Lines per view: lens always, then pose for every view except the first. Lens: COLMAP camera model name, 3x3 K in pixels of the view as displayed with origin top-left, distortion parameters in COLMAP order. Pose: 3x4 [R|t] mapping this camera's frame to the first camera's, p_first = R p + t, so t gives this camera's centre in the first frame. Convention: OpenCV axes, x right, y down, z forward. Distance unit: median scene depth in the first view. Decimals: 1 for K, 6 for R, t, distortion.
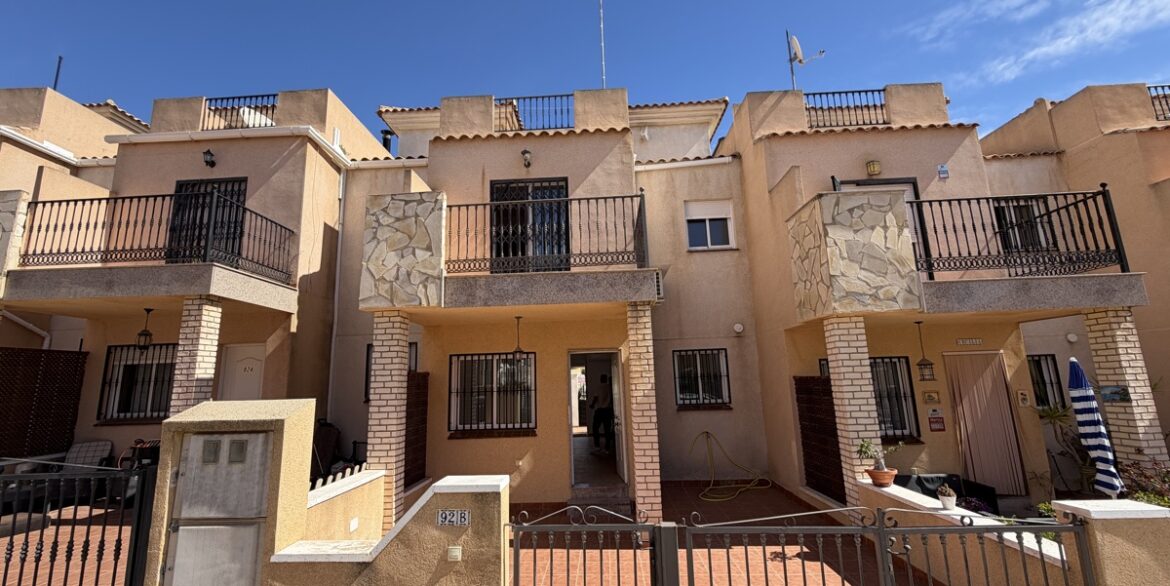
lens RADIAL K [[466.3, 0, 582.7], [0, 466.3, 294.7], [0, 0, 1]] dist [0.000733, -0.000069]
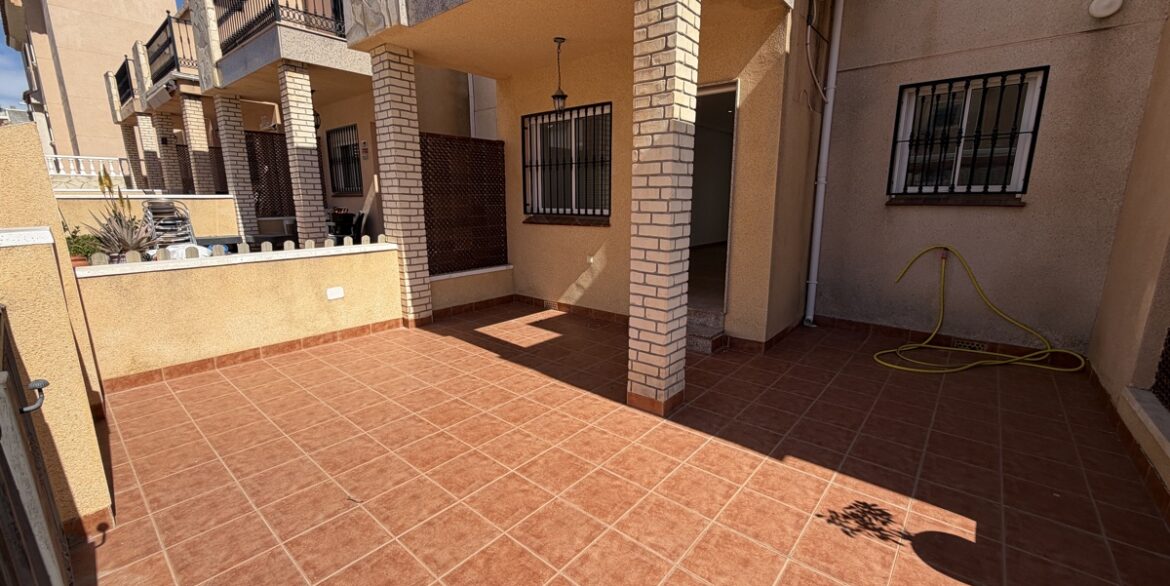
lens RADIAL K [[466.3, 0, 582.7], [0, 466.3, 294.7], [0, 0, 1]] dist [0.000733, -0.000069]
pose [[0.788179, 0.153558, -0.595981, 0.306960], [0.090999, 0.928652, 0.359618, 0.139680], [0.608681, -0.337677, 0.717971, 0.427299]]
